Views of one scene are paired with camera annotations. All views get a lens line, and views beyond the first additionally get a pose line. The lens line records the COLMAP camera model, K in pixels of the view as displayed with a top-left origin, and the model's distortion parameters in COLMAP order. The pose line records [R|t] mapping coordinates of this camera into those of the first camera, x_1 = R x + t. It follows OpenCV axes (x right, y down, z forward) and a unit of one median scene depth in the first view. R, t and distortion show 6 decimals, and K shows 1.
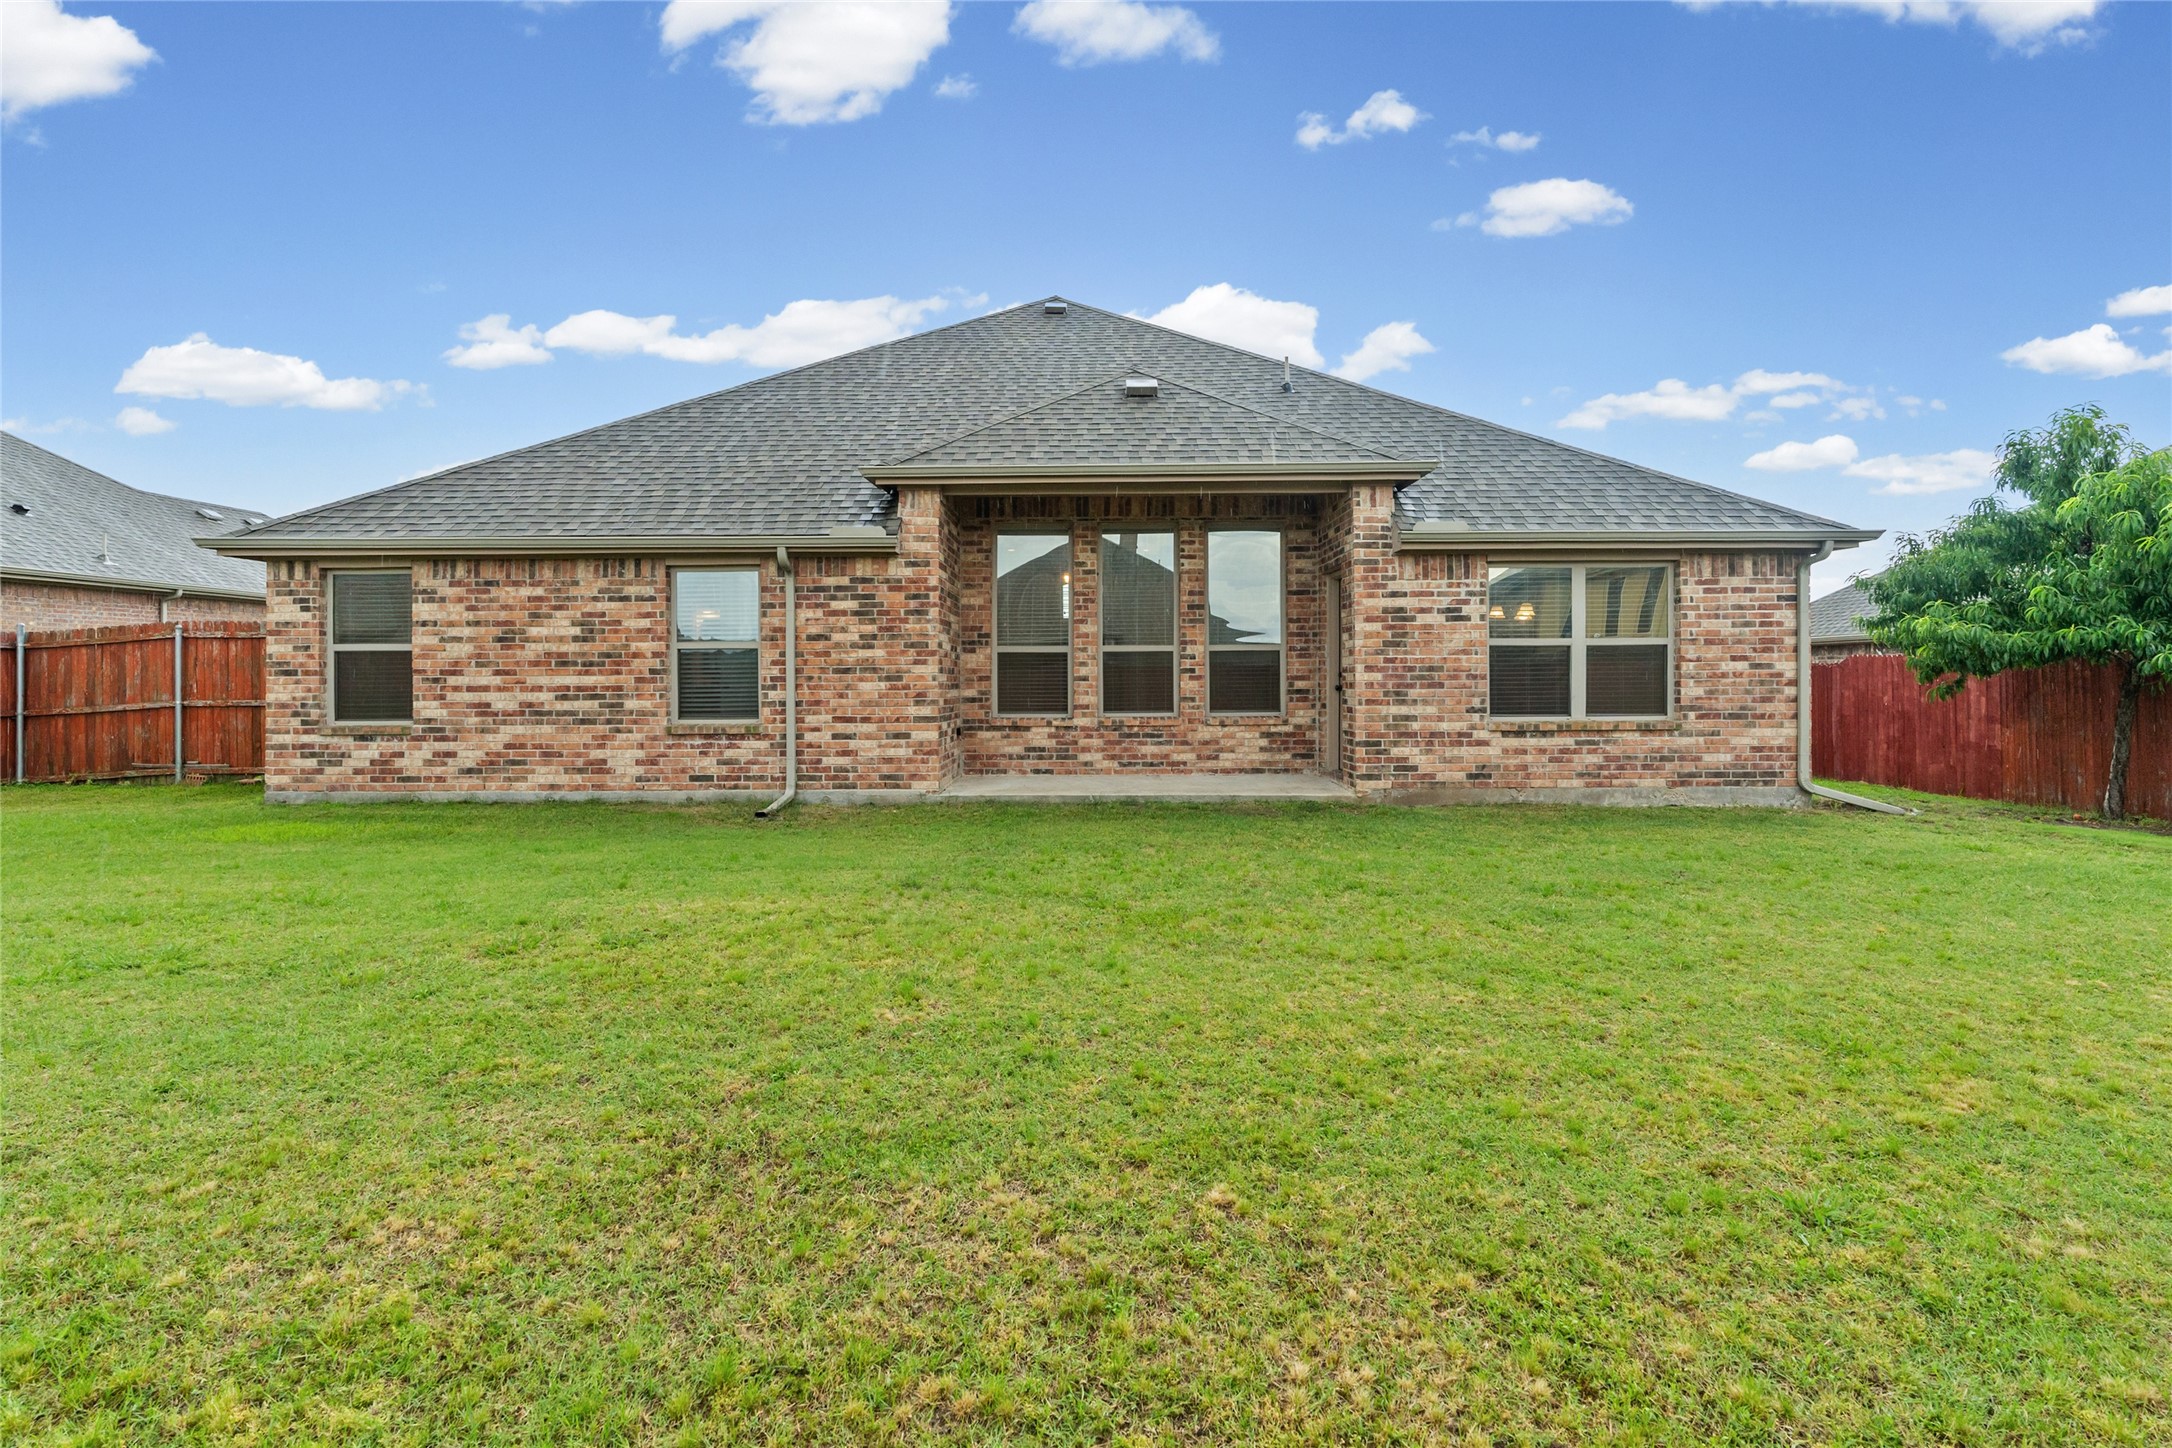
lens RADIAL K [[1027.1, 0, 1073.5], [0, 1027.1, 677.7], [0, 0, 1]] dist [-0.002807, 0.000111]
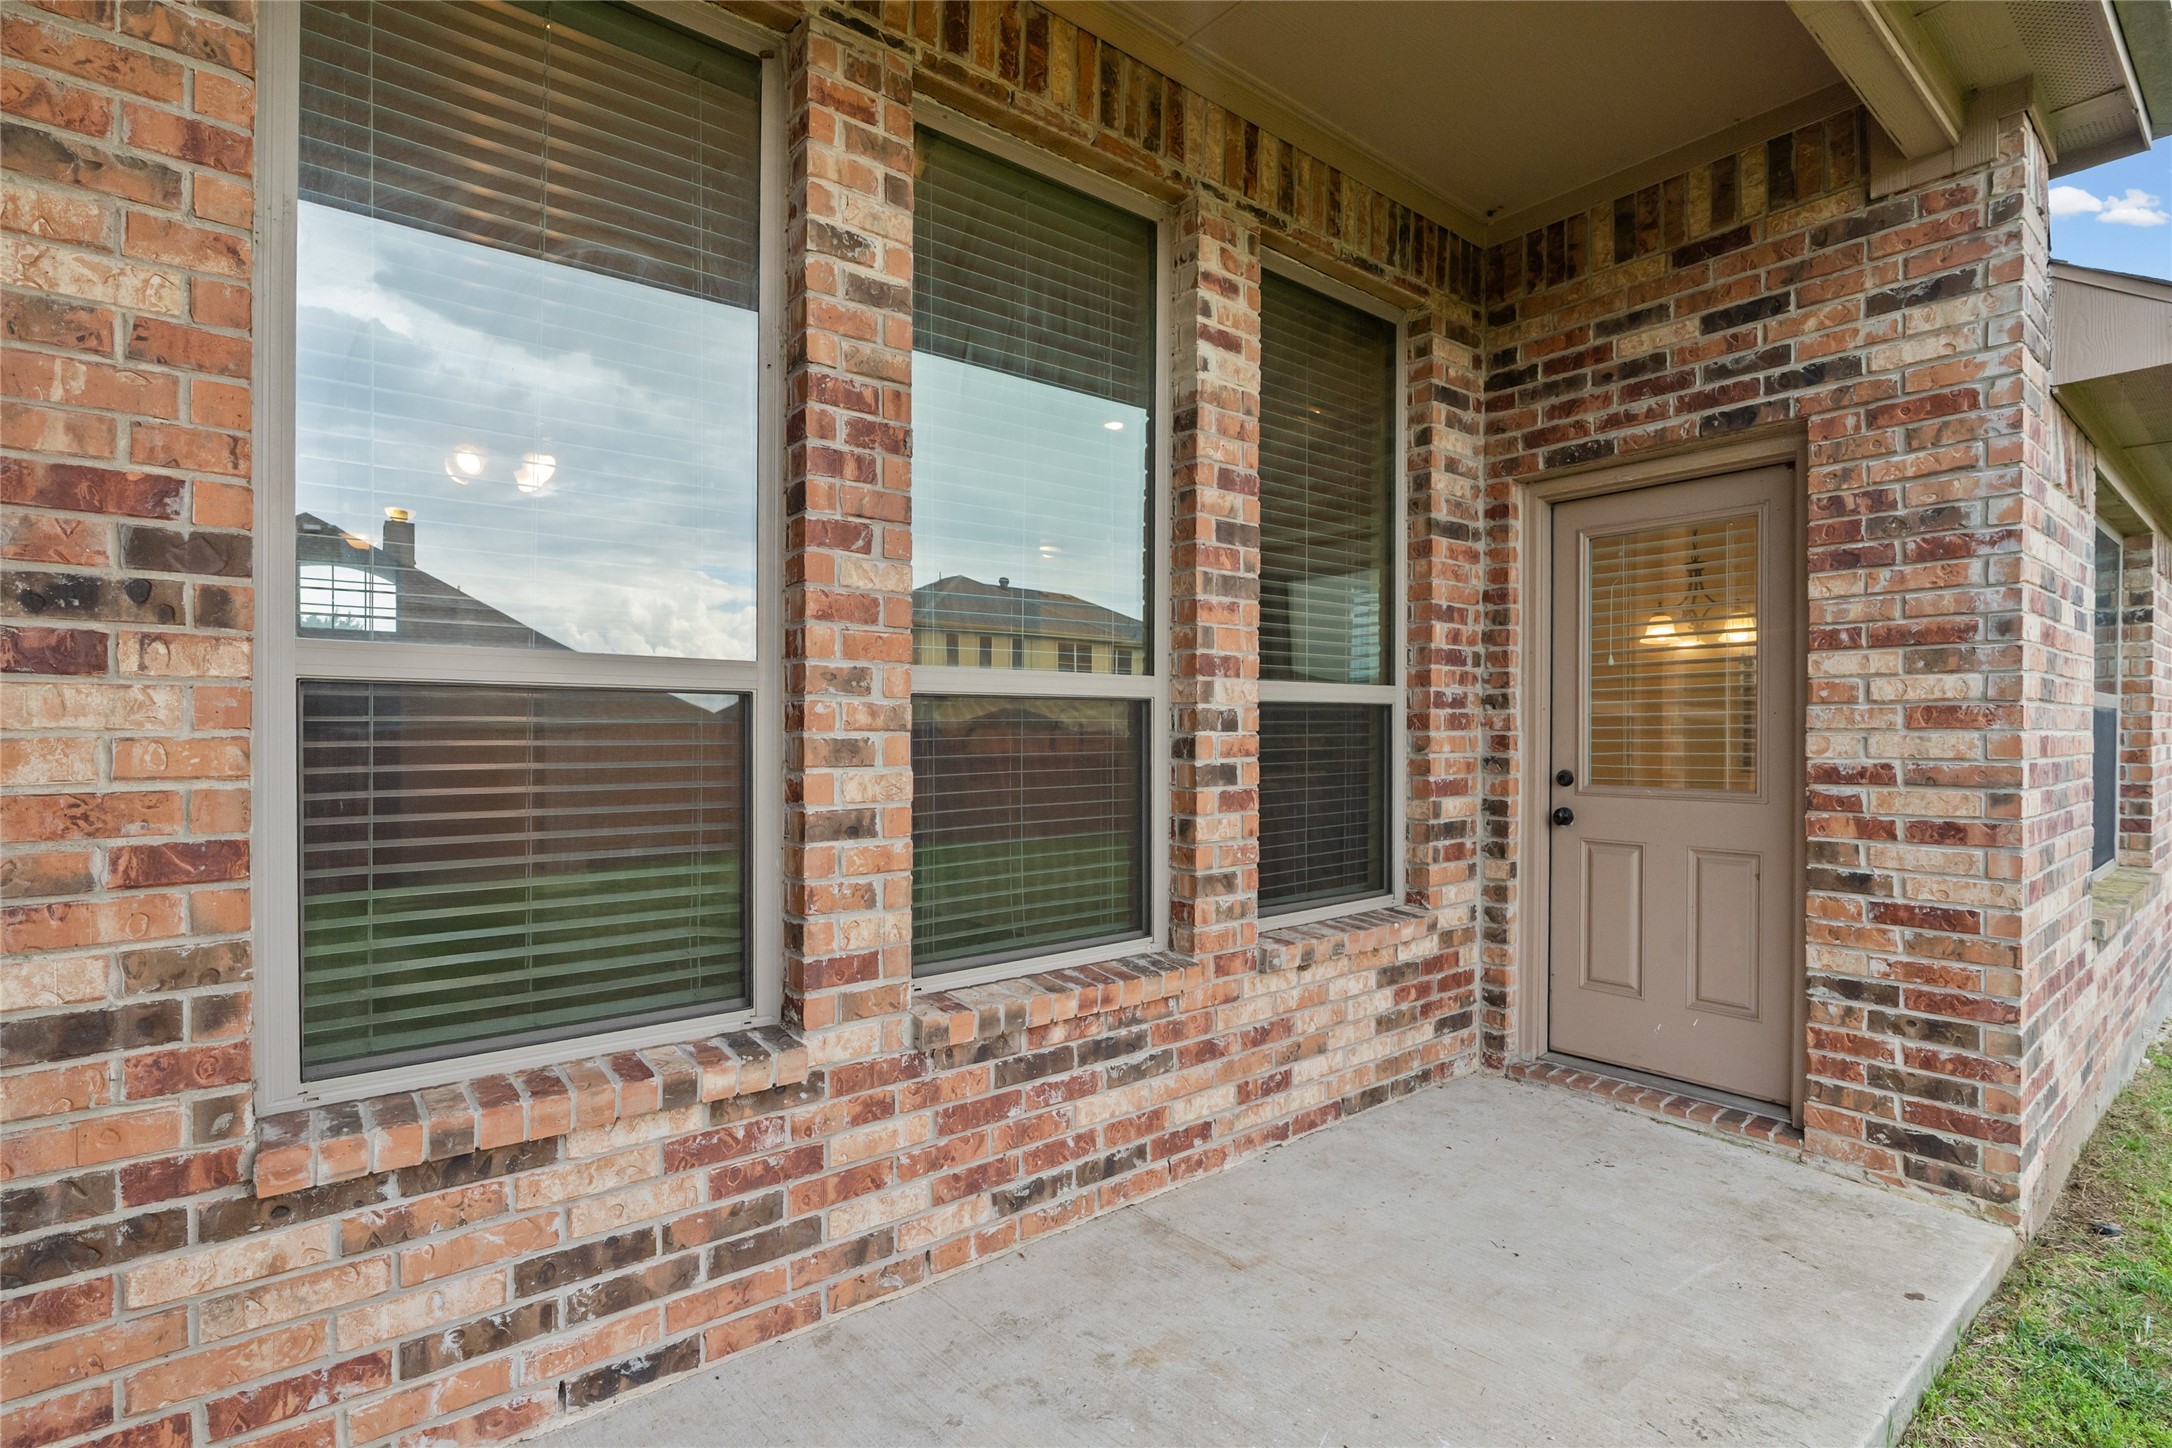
lens RADIAL K [[1034.2, 0, 1081.0], [0, 1034.2, 735.9], [0, 0, 1]] dist [-0.002208, -0.000129]
pose [[0.767888, 0.000649, 0.640584, -0.096555], [-0.002638, 0.999994, 0.002149, -0.019612], [-0.640579, -0.003340, 0.767885, 0.940802]]
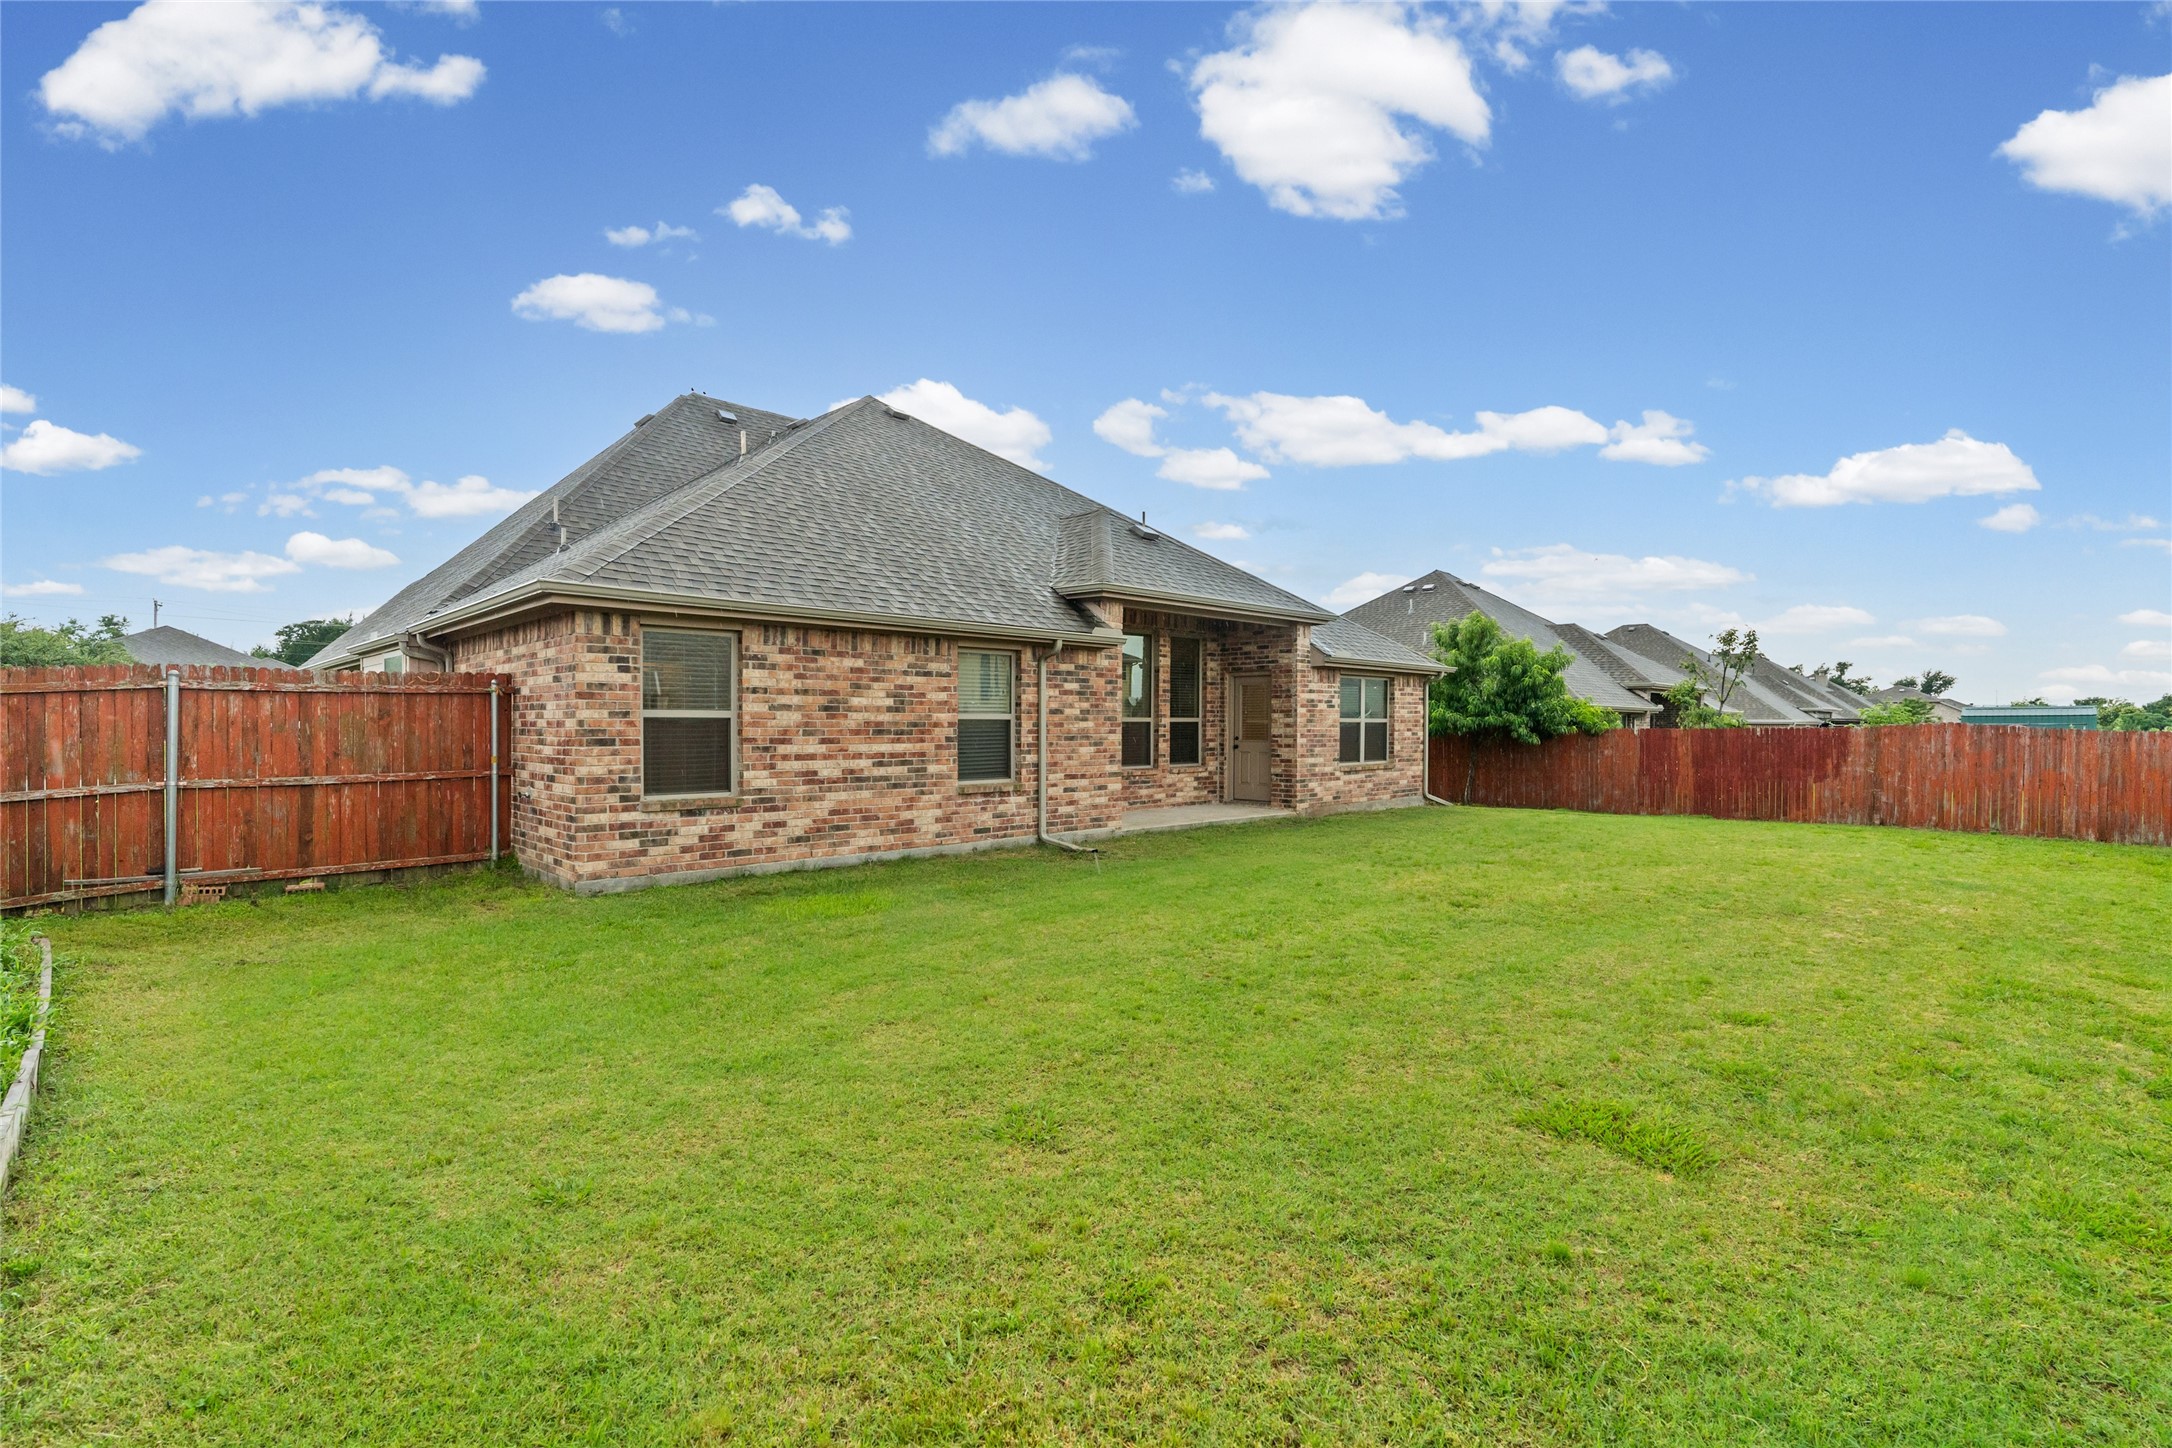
lens RADIAL K [[980.9, 0, 1086.0], [0, 980.9, 724.0], [0, 0, 1]] dist [-0.003412, 0.000061]
pose [[0.705998, 0.006922, 0.708180, -1.067238], [-0.005798, 0.999975, -0.003994, -0.019290], [-0.708190, -0.001287, 0.706021, 0.128713]]
